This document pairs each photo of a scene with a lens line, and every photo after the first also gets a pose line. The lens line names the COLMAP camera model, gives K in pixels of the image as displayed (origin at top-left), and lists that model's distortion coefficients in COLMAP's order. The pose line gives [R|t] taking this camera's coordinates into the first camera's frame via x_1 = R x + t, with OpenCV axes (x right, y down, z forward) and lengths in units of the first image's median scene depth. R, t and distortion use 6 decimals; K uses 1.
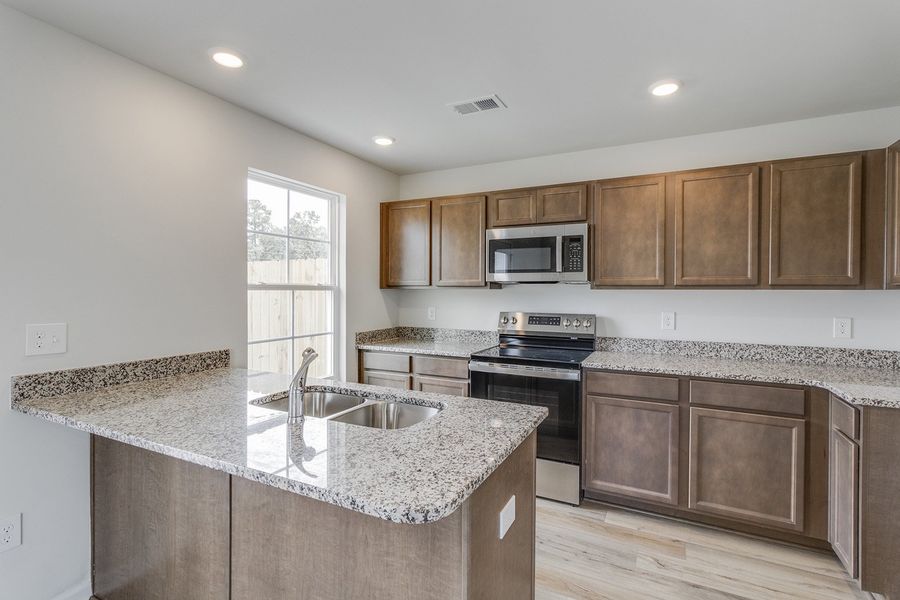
lens RADIAL K [[428.5, 0, 454.1], [0, 428.5, 292.9], [0, 0, 1]] dist [0.003570, 0.000639]
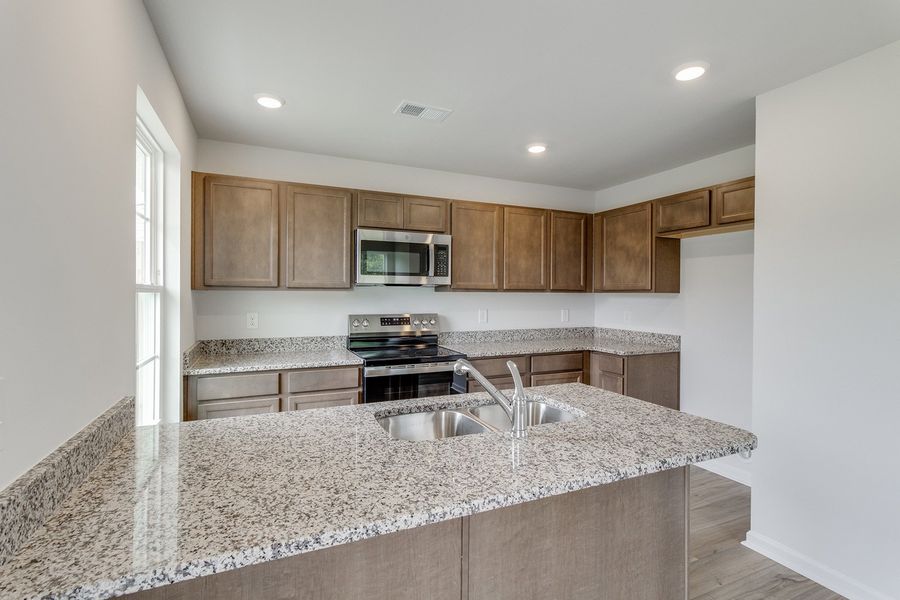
lens RADIAL K [[428.5, 0, 454.1], [0, 428.5, 292.9], [0, 0, 1]] dist [0.003570, 0.000639]
pose [[0.630355, 0.000272, 0.776307, -0.597044], [0.000769, 0.999999, -0.000974, -0.004772], [-0.776307, 0.001211, 0.630354, 0.261807]]
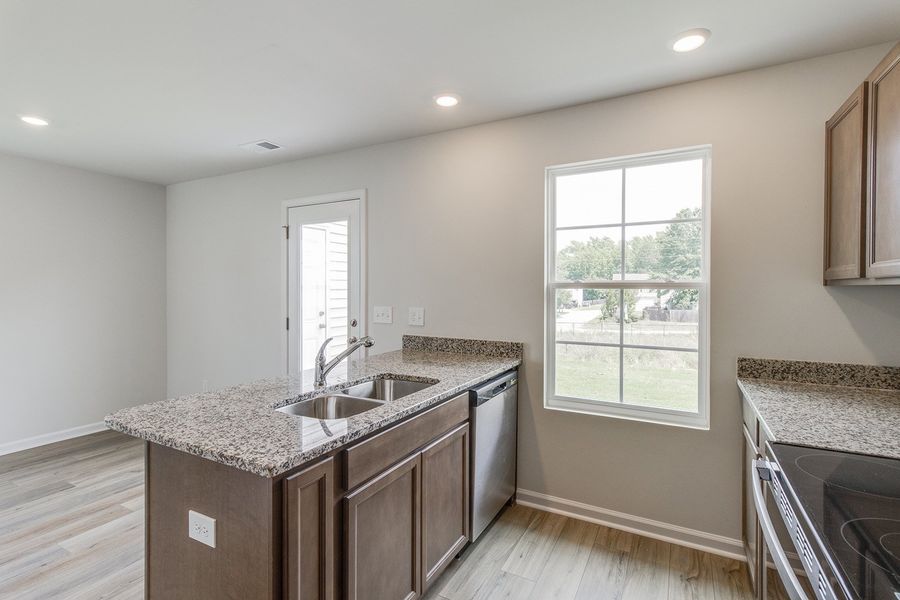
lens RADIAL K [[428.5, 0, 454.1], [0, 428.5, 292.9], [0, 0, 1]] dist [0.003570, 0.000639]
pose [[-0.030383, 0.005723, -0.999522, 0.486029], [-0.008359, 0.999947, 0.005979, -0.000917], [0.999503, 0.008537, -0.030334, 0.734707]]
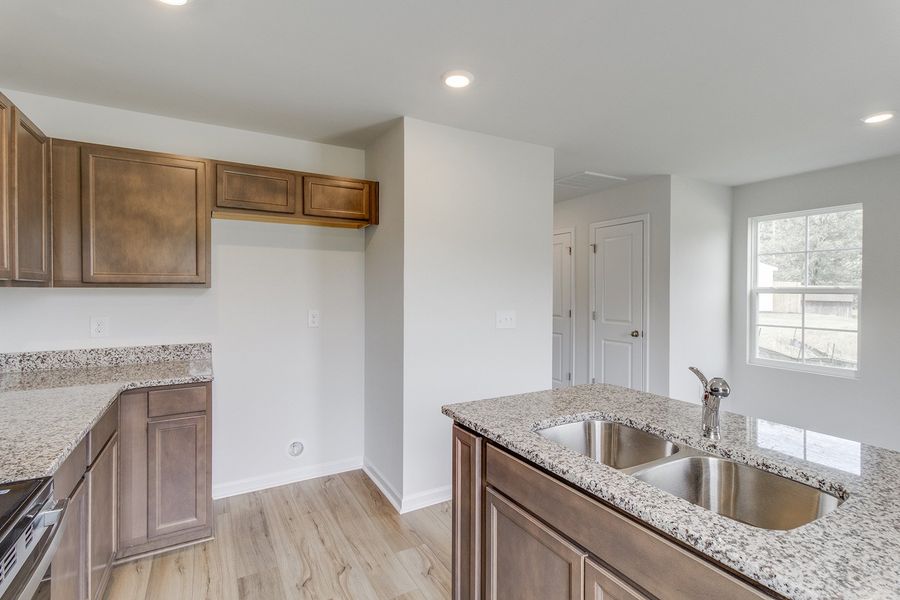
lens RADIAL K [[428.5, 0, 454.1], [0, 428.5, 292.9], [0, 0, 1]] dist [0.003570, 0.000639]
pose [[-0.832779, -0.010797, 0.553501, -0.209815], [-0.003240, 0.999888, 0.014630, -0.009572], [-0.553597, 0.010390, -0.832720, 1.039849]]
